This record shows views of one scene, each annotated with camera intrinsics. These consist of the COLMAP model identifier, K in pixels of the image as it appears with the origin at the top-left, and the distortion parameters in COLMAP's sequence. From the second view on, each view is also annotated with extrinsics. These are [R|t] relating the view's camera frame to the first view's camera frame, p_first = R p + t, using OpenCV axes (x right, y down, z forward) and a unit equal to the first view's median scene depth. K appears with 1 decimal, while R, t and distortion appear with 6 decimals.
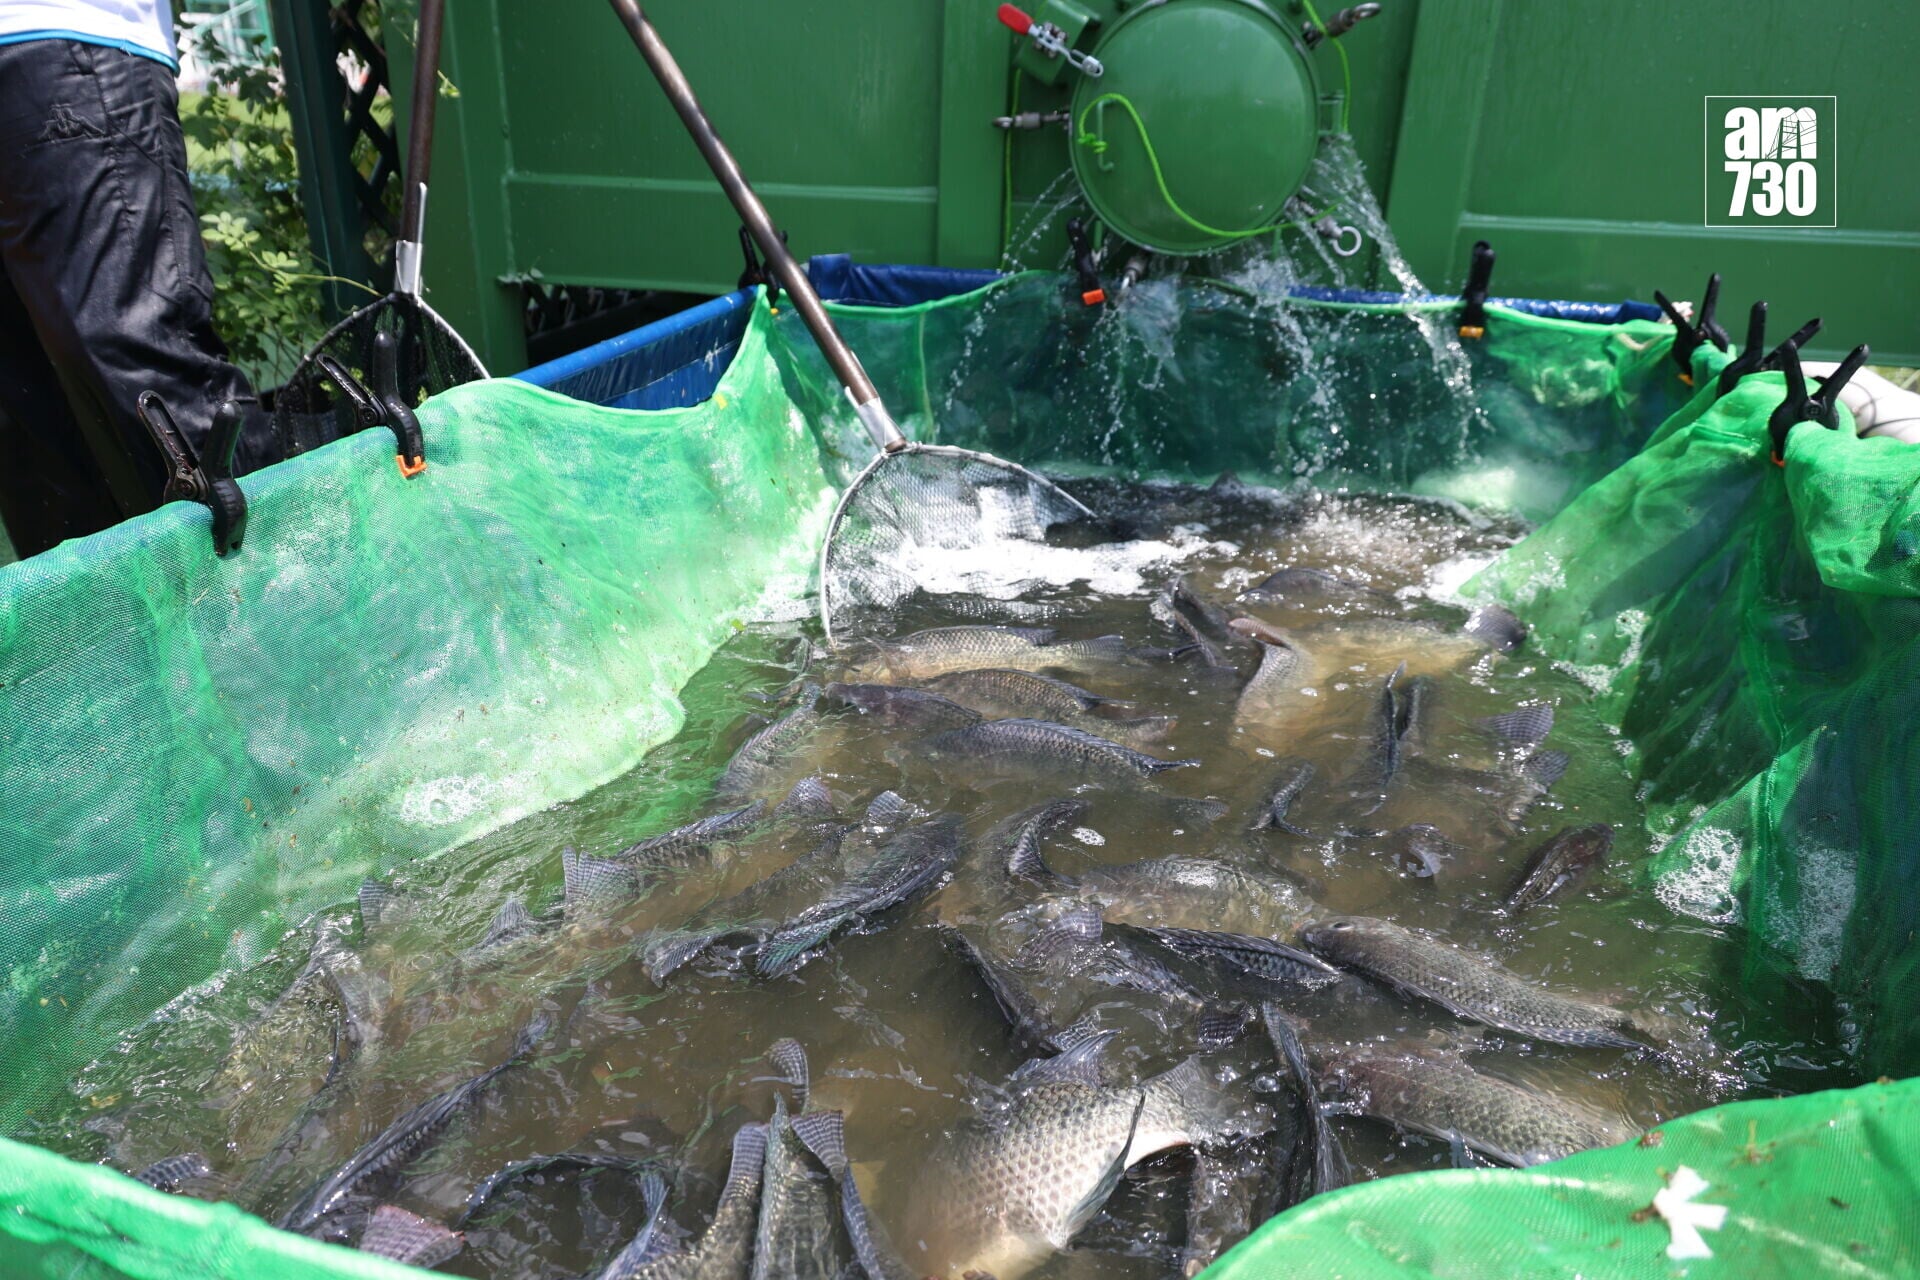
lens RADIAL K [[1315.6, 0, 960.1], [0, 1315.6, 607.8], [0, 0, 1]] dist [0.026668, -0.001138]
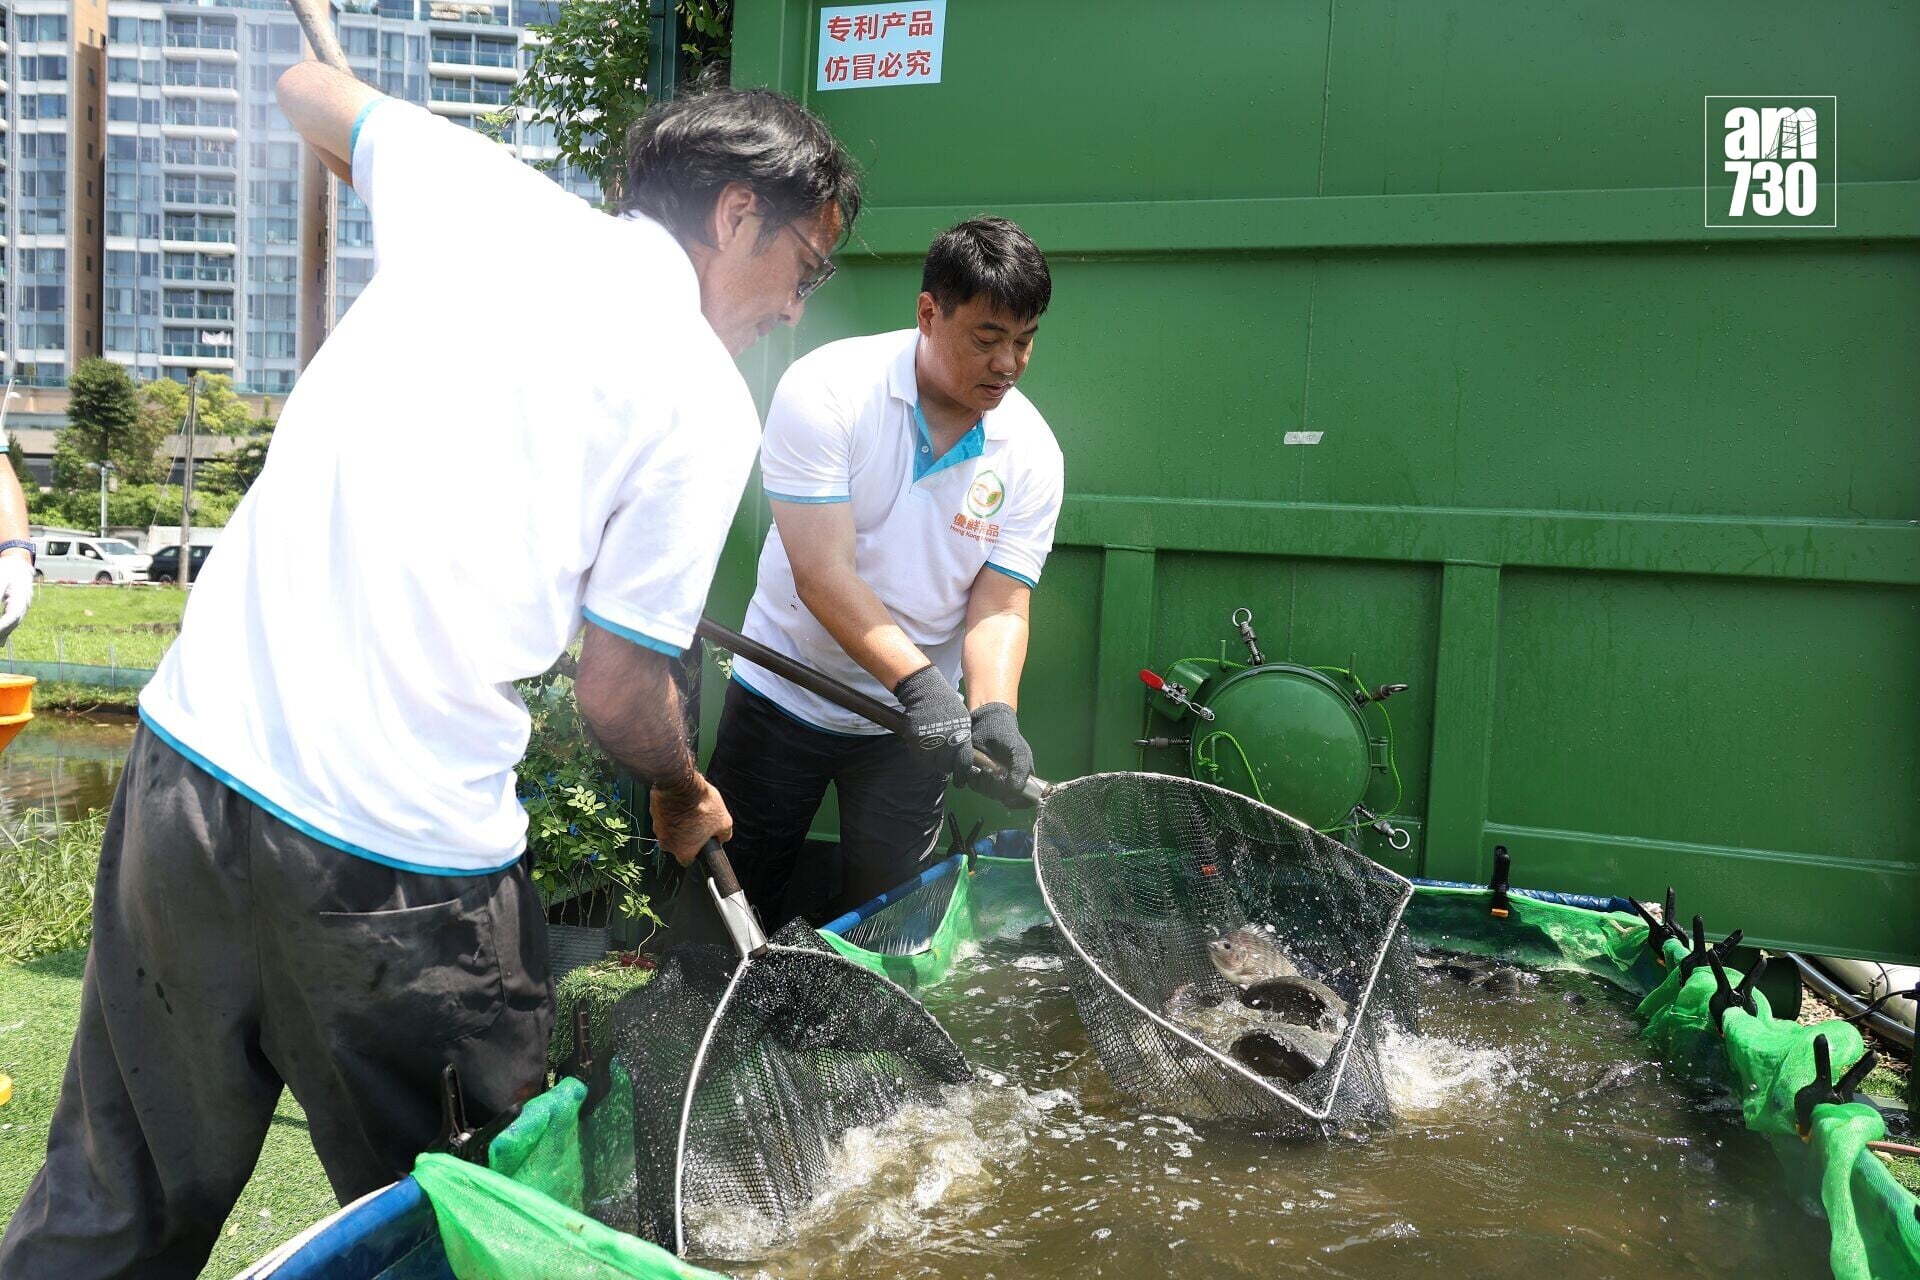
lens RADIAL K [[1315.6, 0, 960.1], [0, 1315.6, 607.8], [0, 0, 1]] dist [0.026668, -0.001138]
pose [[0.997903, 0.028060, -0.058328, -0.085118], [-0.047306, 0.931226, -0.361360, 0.011151], [0.044177, 0.363361, 0.930600, -0.373960]]
